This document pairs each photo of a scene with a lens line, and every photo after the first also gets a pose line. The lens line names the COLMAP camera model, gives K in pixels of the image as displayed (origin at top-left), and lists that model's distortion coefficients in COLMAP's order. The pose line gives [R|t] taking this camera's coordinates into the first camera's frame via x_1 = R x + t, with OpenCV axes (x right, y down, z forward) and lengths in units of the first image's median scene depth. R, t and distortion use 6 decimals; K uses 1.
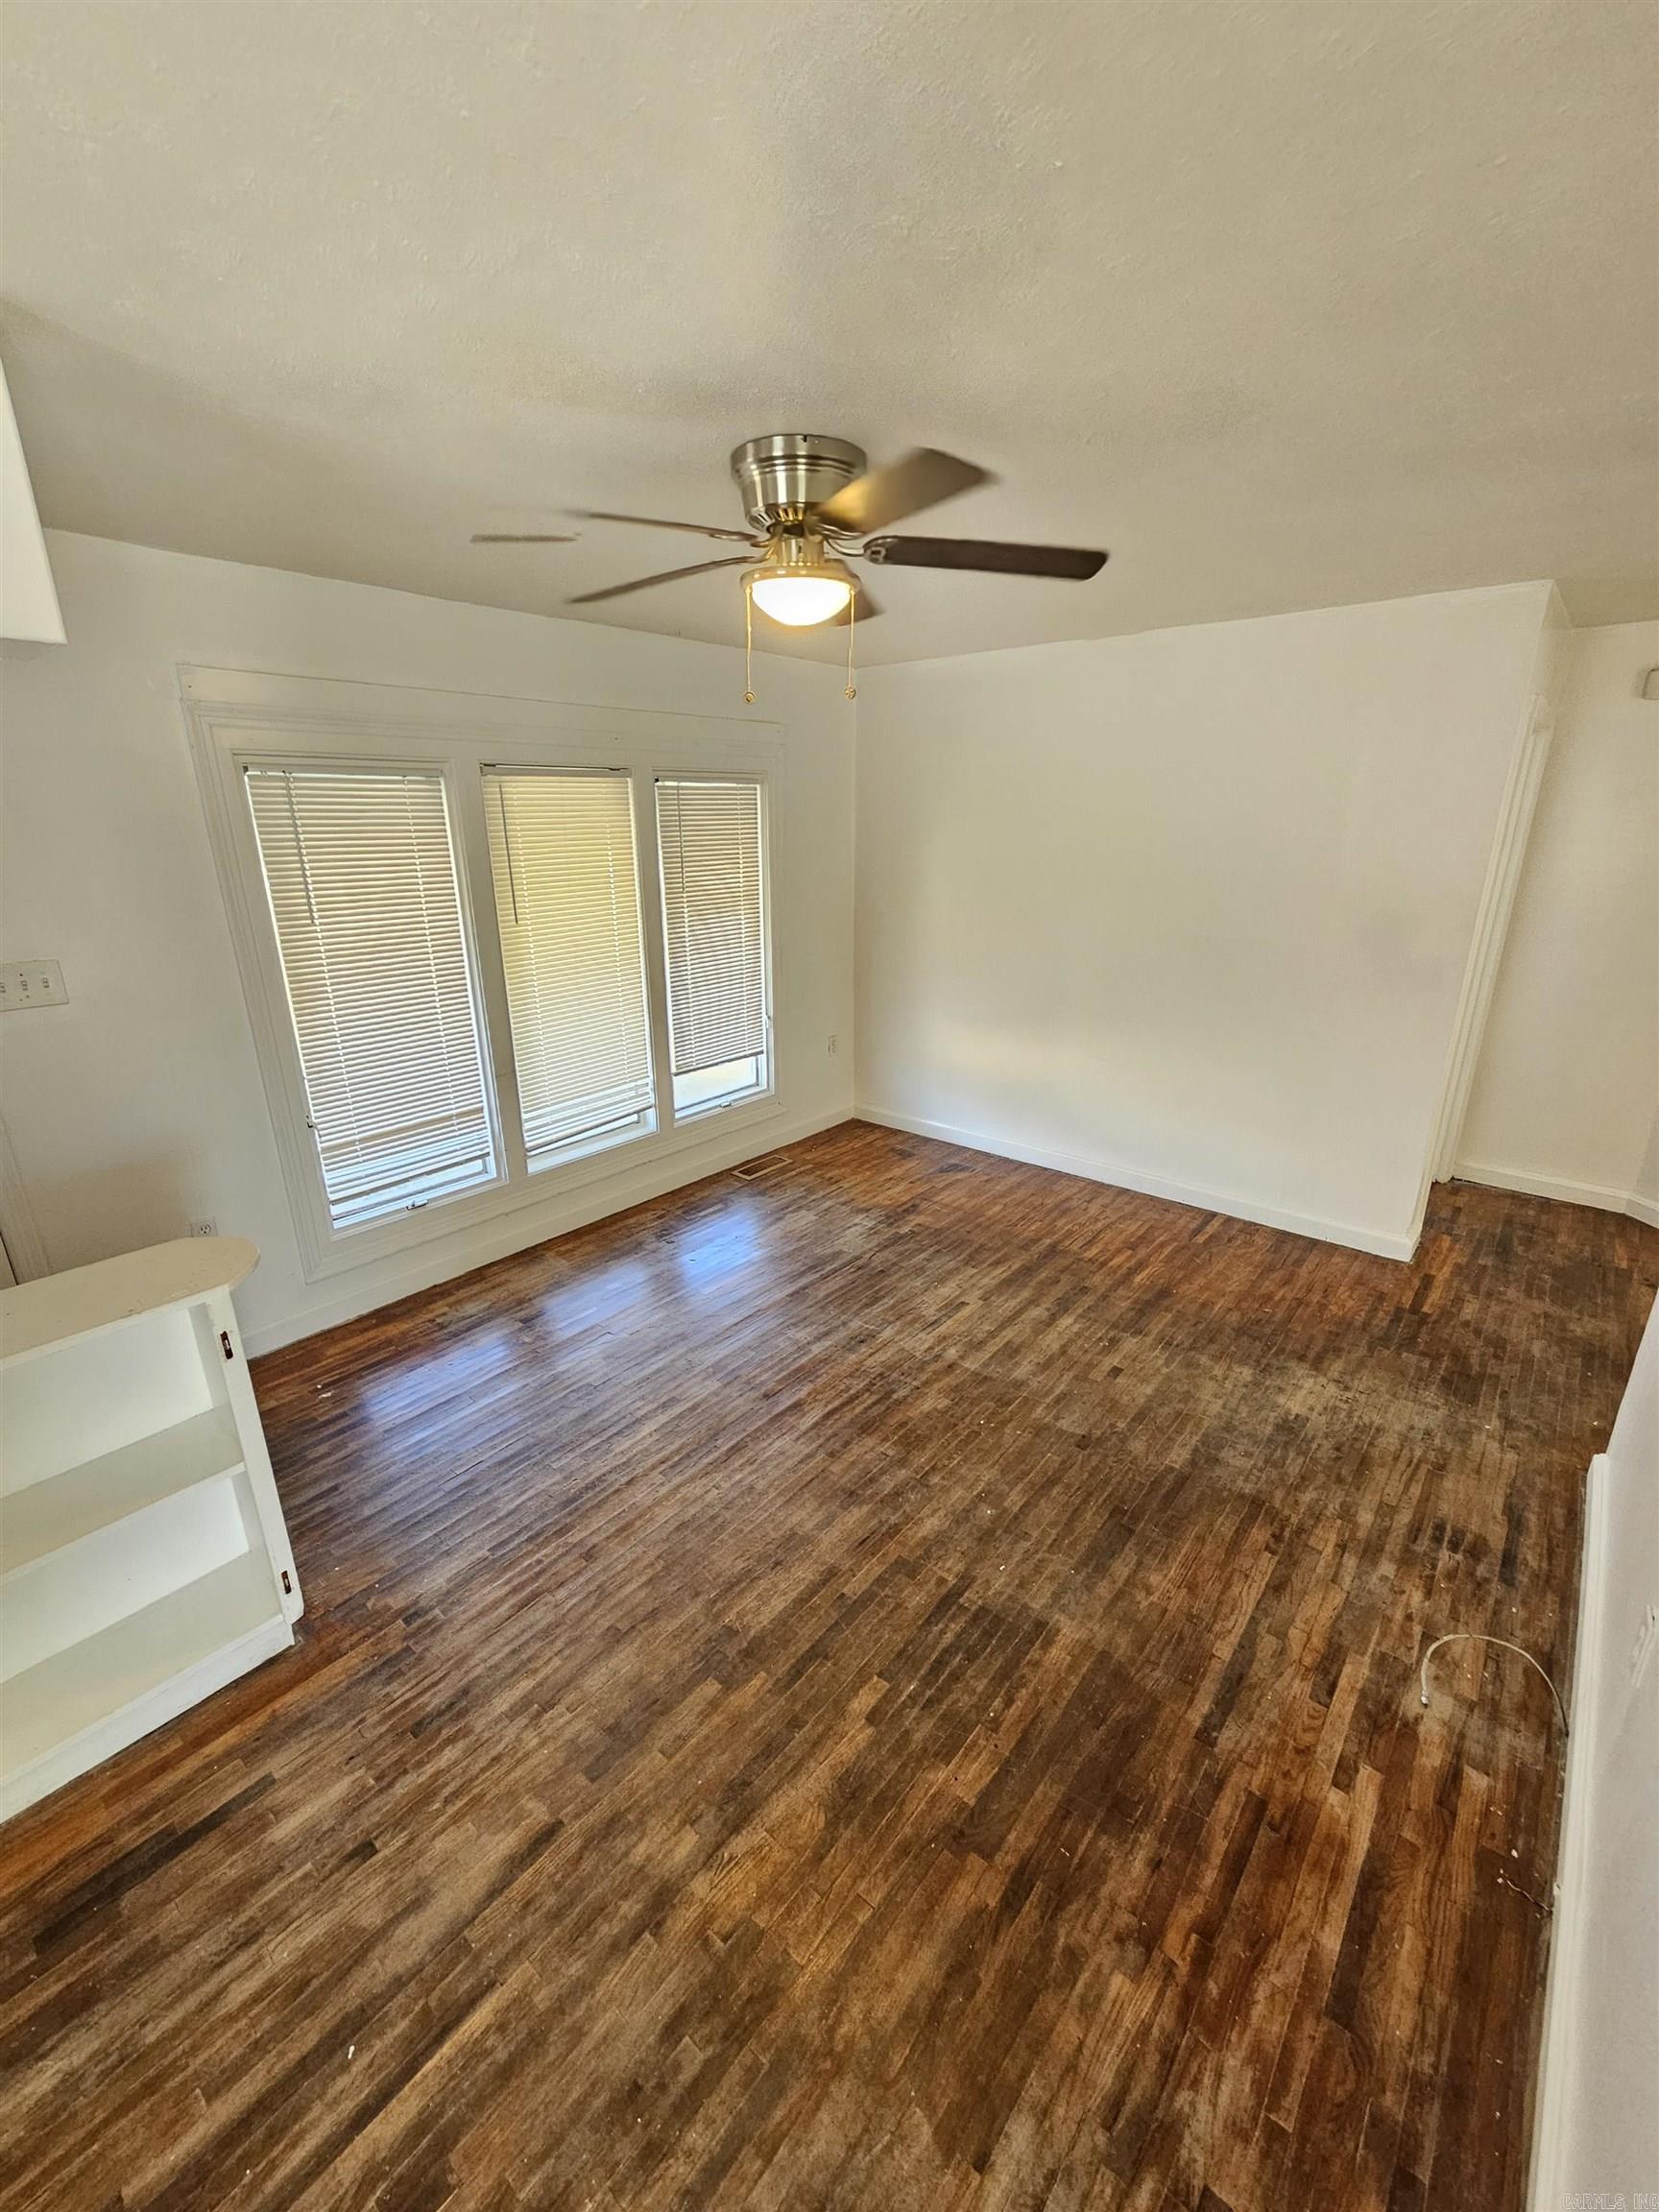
lens RADIAL K [[905.7, 0, 830.1], [0, 905.7, 1108.7], [0, 0, 1]] dist [0.000719, -0.000209]
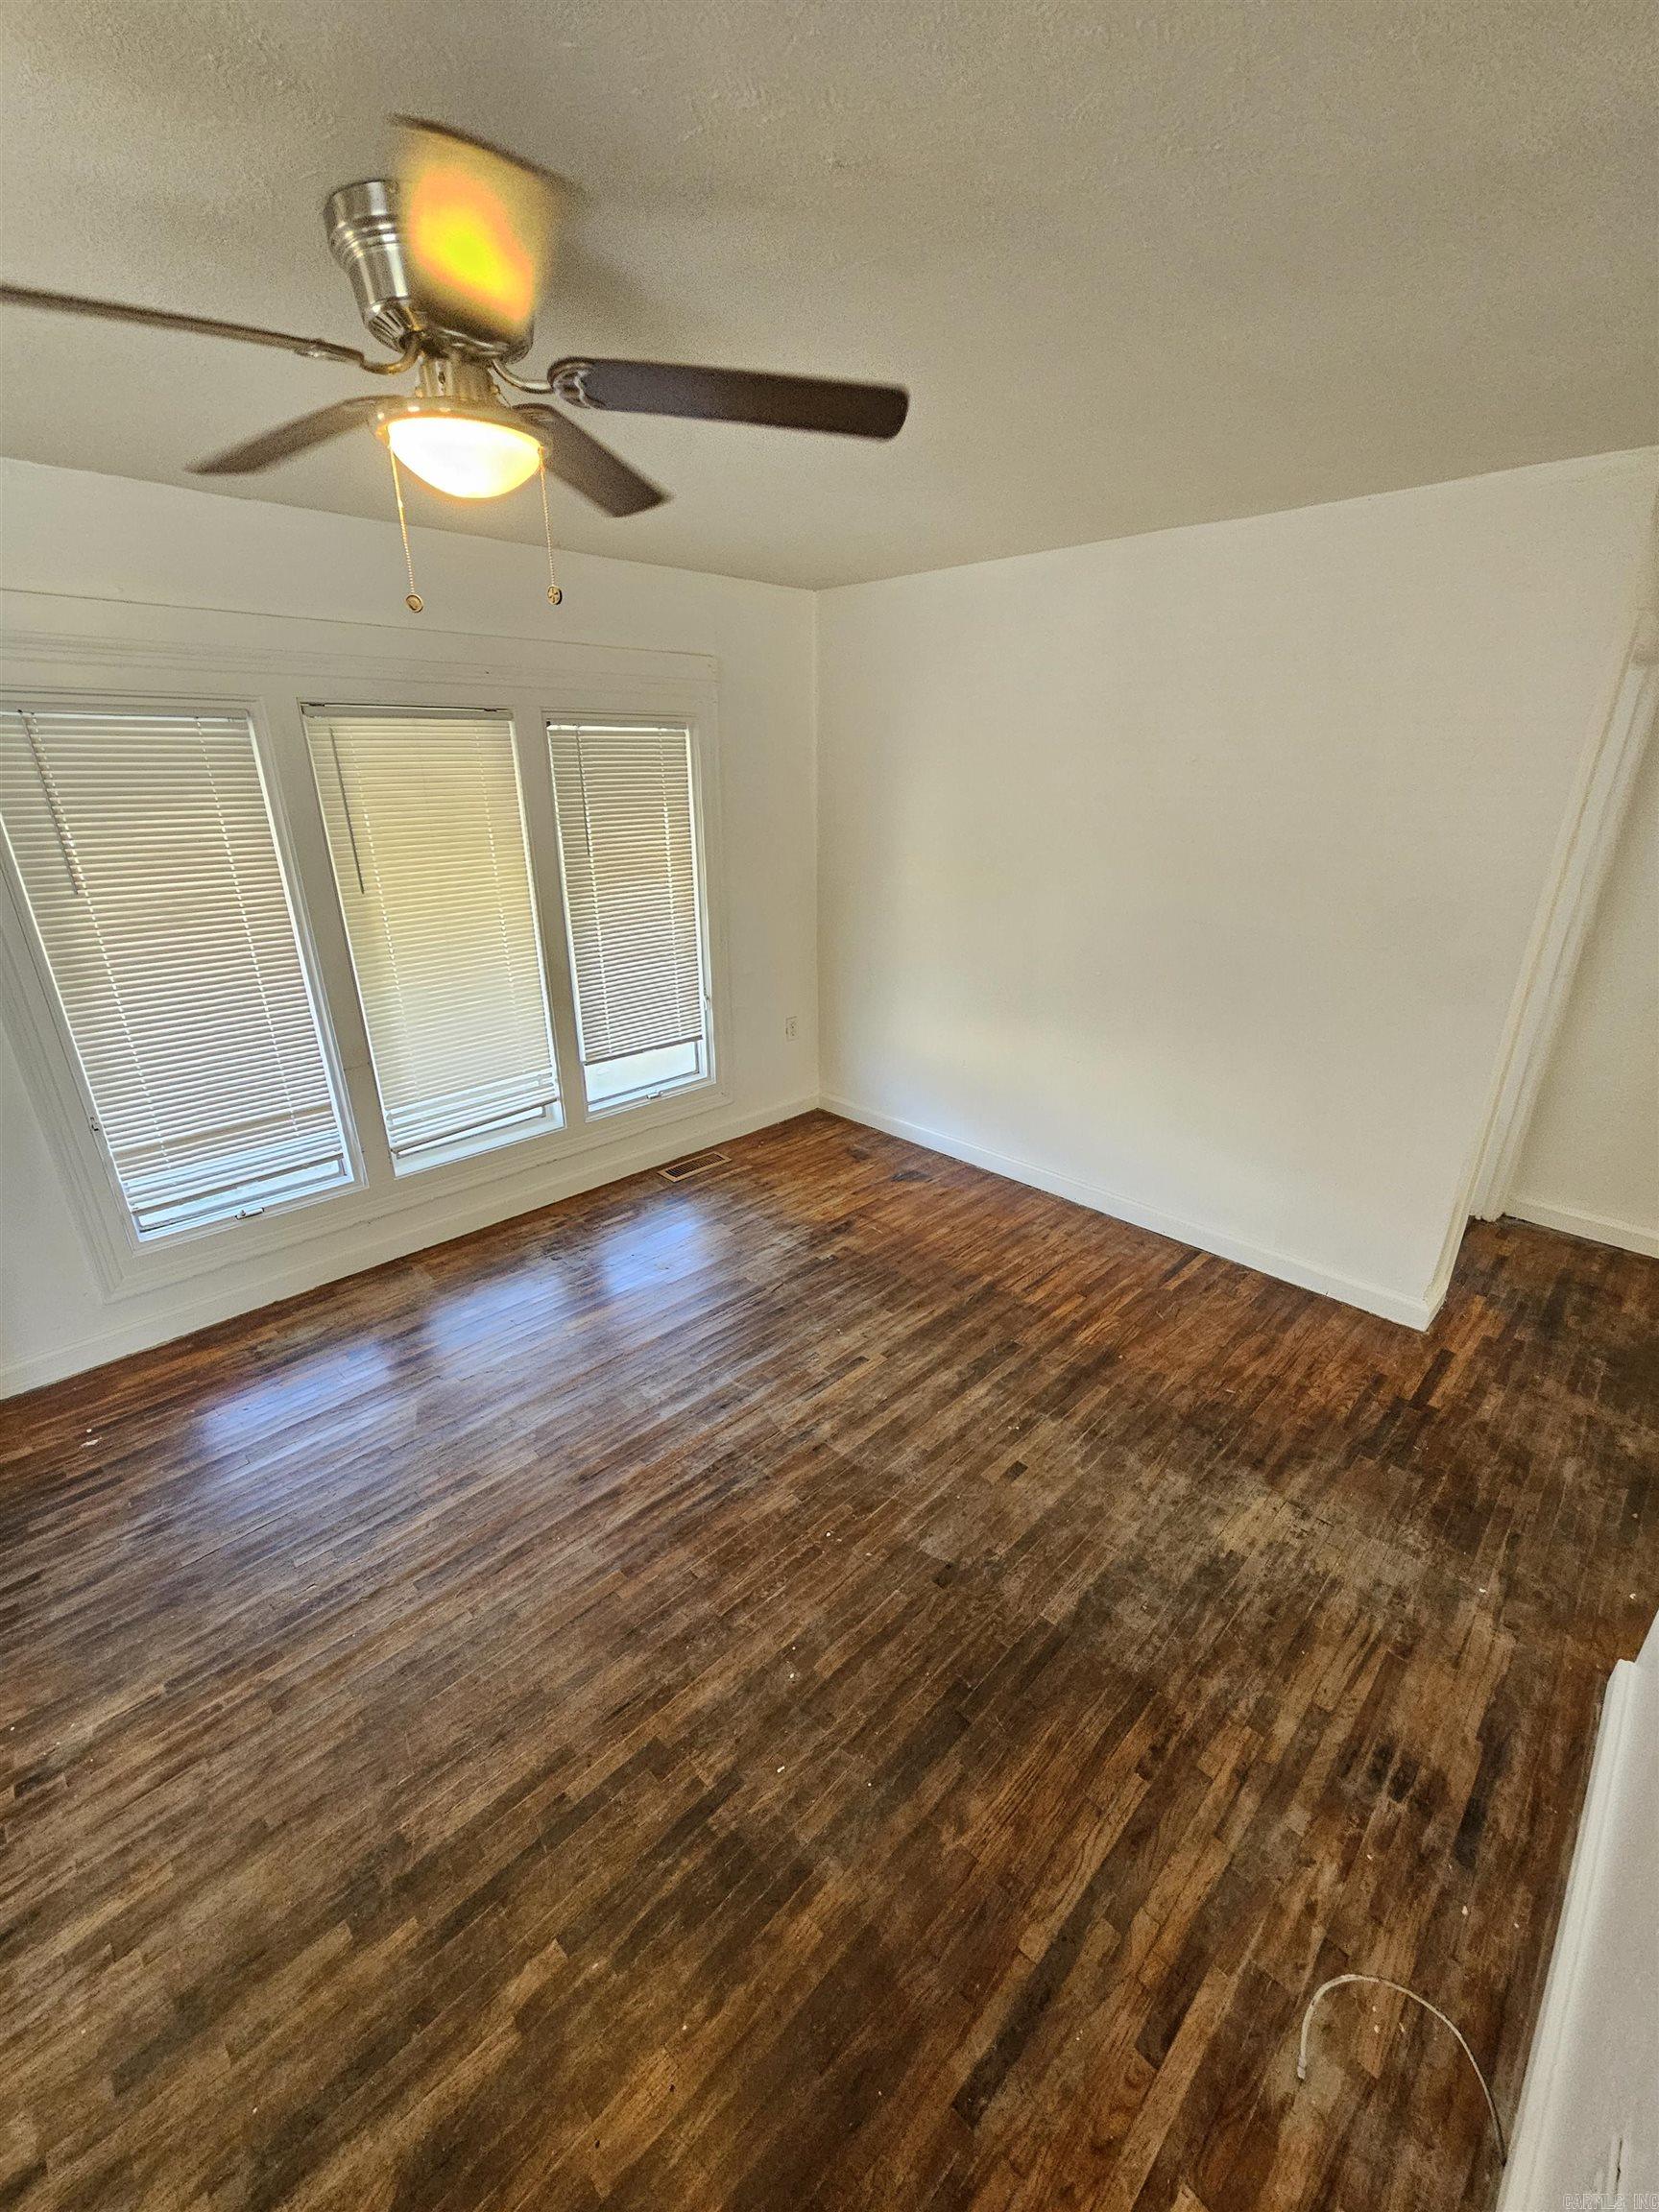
lens RADIAL K [[905.7, 0, 831.4], [0, 905.7, 1110.6], [0, 0, 1]] dist [0.000719, -0.000209]
pose [[0.996514, 0.035776, -0.075367, 0.224026], [-0.031540, 0.997895, 0.056667, -0.080803], [0.077235, -0.054093, 0.995544, 0.219952]]
